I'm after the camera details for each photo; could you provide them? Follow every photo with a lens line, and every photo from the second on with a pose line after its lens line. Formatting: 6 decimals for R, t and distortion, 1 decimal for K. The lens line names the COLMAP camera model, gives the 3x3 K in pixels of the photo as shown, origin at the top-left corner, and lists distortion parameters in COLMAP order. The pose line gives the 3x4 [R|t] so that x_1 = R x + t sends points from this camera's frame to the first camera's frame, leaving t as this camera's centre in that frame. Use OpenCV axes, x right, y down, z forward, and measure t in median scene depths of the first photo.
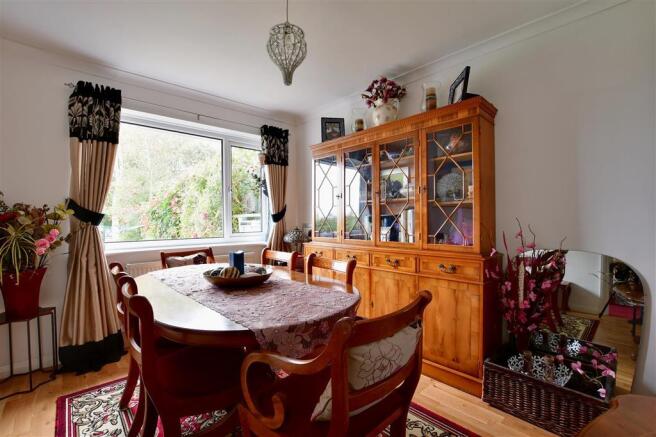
lens RADIAL K [[301.5, 0, 328.0], [0, 301.5, 218.5], [0, 0, 1]] dist [0.001422, -0.000188]
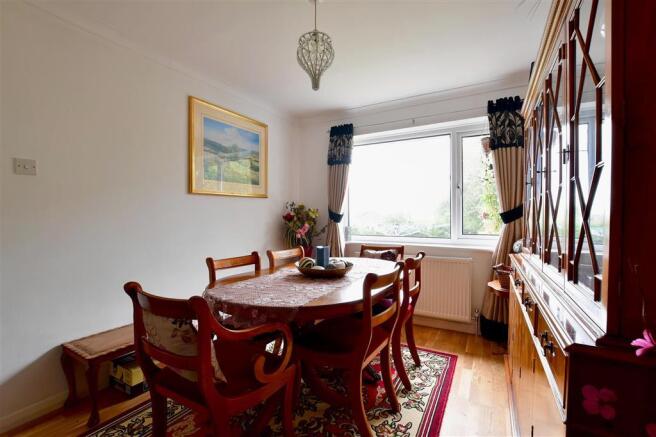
lens RADIAL K [[301.5, 0, 328.0], [0, 301.5, 218.5], [0, 0, 1]] dist [0.001422, -0.000188]
pose [[0.312813, 0.007298, -0.949787, 0.562937], [-0.003206, 0.999973, 0.006628, -0.004775], [0.949809, 0.000972, 0.312827, 0.465883]]
